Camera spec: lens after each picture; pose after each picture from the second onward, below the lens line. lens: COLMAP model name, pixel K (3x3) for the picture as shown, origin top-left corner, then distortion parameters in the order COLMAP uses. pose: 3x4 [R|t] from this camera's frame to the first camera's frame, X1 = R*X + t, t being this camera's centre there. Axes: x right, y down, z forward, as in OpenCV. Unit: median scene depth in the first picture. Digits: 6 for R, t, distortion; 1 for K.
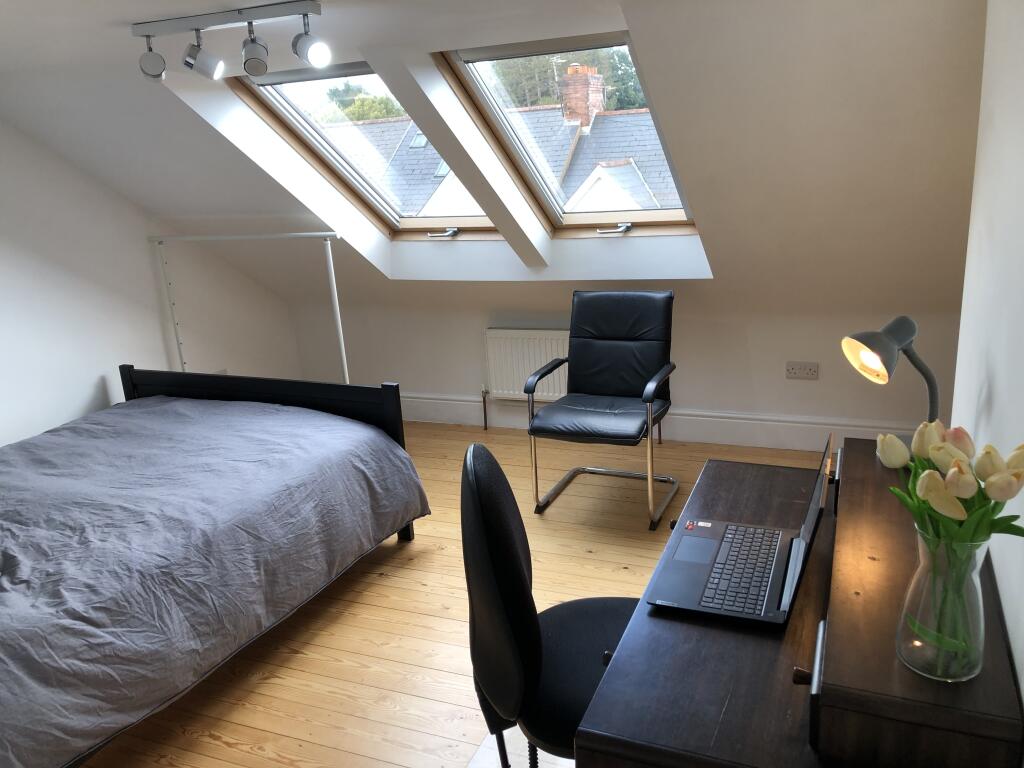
lens RADIAL K [[843.8, 0, 512.0], [0, 843.8, 384.0], [0, 0, 1]] dist [0.032312, -0.007548]
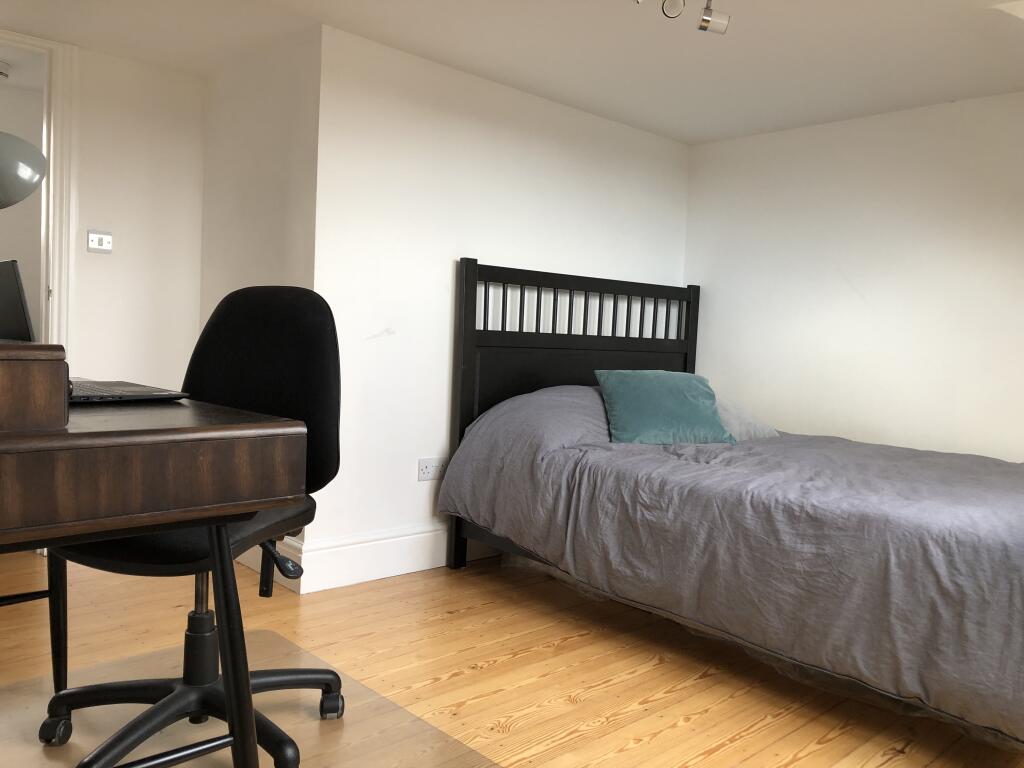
lens RADIAL K [[843.8, 0, 512.0], [0, 843.8, 384.0], [0, 0, 1]] dist [0.032312, -0.007548]
pose [[-0.413055, 0.101601, -0.905021, 0.592308], [-0.266648, 0.936715, 0.226858, -0.101707], [0.870795, 0.335027, -0.359823, 1.109372]]
